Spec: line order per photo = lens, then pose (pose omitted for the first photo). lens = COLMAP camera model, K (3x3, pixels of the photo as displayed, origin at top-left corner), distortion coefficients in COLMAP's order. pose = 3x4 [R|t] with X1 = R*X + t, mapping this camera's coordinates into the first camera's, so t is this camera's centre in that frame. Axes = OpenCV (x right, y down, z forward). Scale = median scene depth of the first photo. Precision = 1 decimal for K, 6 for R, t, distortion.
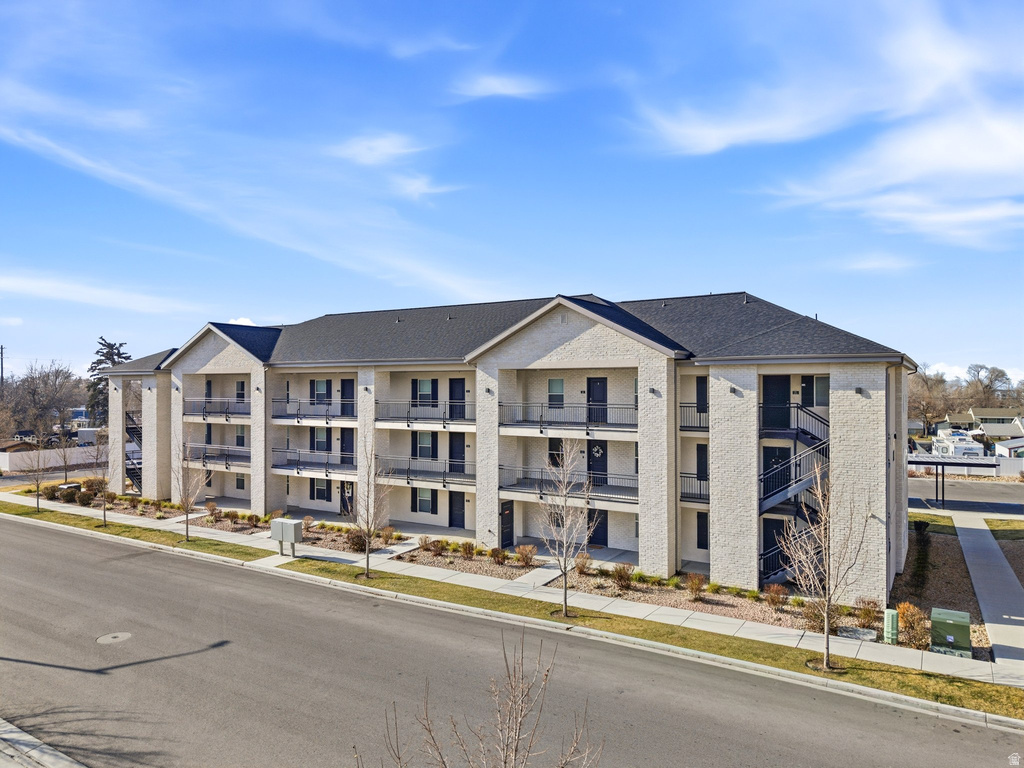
lens RADIAL K [[701.7, 0, 512.0], [0, 701.7, 384.0], [0, 0, 1]] dist [-0.000928, 0.002288]
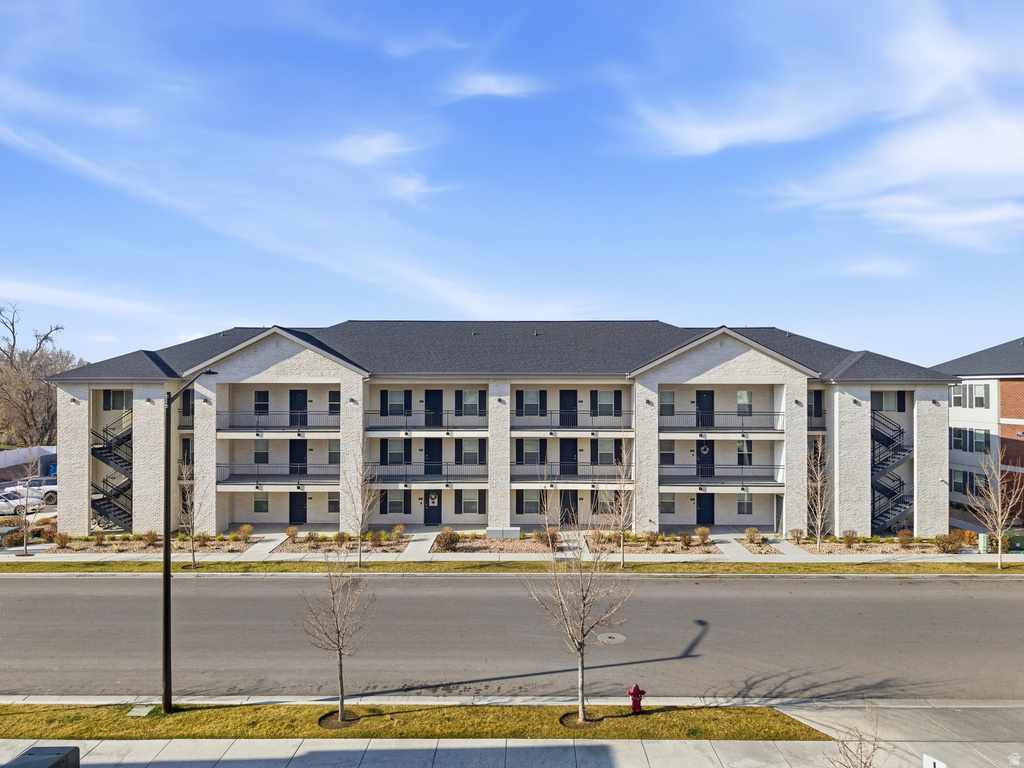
lens RADIAL K [[699.6, 0, 513.3], [0, 699.6, 365.9], [0, 0, 1]] dist [0.044808, -0.073468]
pose [[0.846988, 0.024395, 0.531052, -0.744028], [-0.004016, 0.999212, -0.039497, -0.002392], [-0.531596, 0.031321, 0.846418, 0.099383]]
